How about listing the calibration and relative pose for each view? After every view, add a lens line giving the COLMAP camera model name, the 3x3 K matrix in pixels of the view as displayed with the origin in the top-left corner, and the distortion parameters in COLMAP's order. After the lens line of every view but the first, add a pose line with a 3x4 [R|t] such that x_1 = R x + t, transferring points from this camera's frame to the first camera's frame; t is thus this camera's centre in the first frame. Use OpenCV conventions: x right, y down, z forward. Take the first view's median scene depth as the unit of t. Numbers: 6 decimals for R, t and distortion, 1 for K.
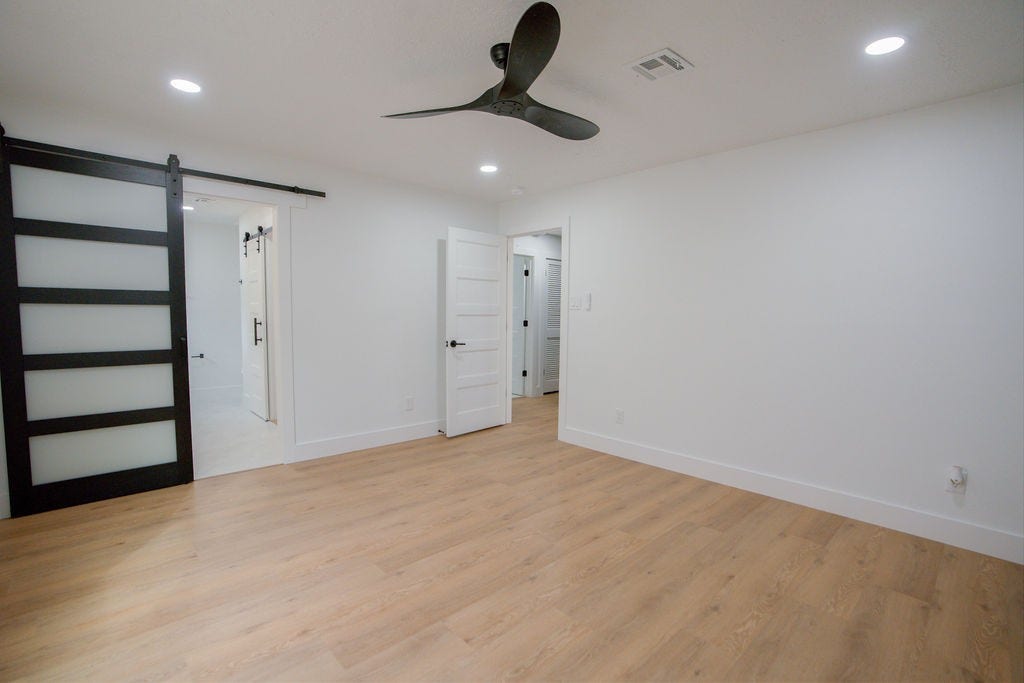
lens RADIAL K [[471.7, 0, 513.9], [0, 471.7, 341.0], [0, 0, 1]] dist [-0.033298, 0.001481]
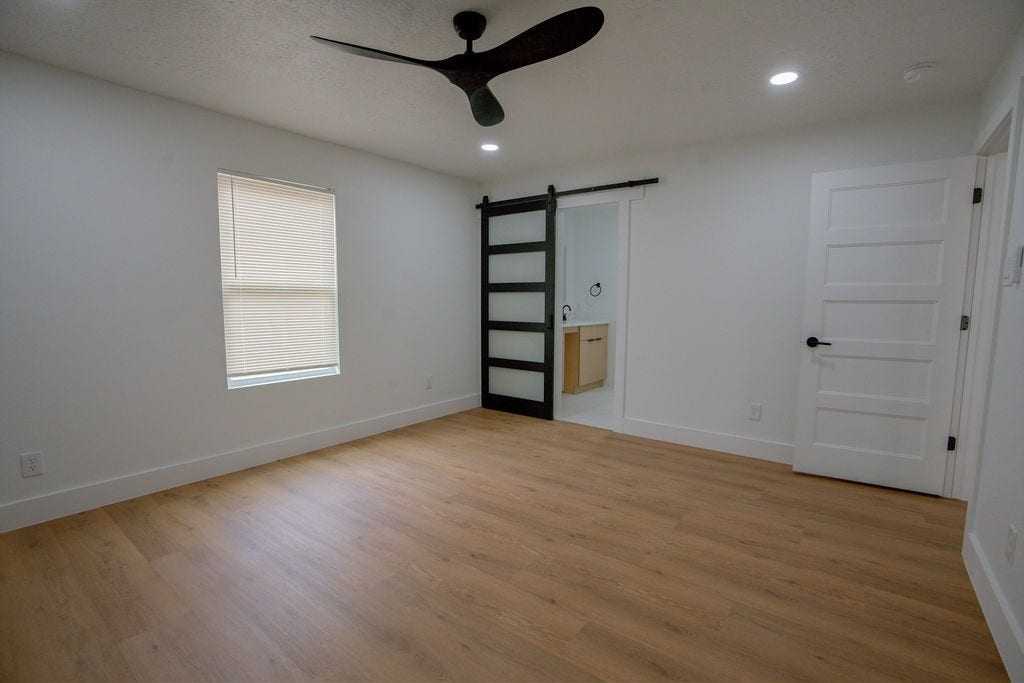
lens RADIAL K [[471.7, 0, 512.2], [0, 471.7, 344.9], [0, 0, 1]] dist [-0.033298, 0.001481]
pose [[0.174961, 0.084625, -0.980932, 0.669720], [-0.066079, 0.995062, 0.074058, -0.016907], [0.982355, 0.051862, 0.179689, 0.633221]]
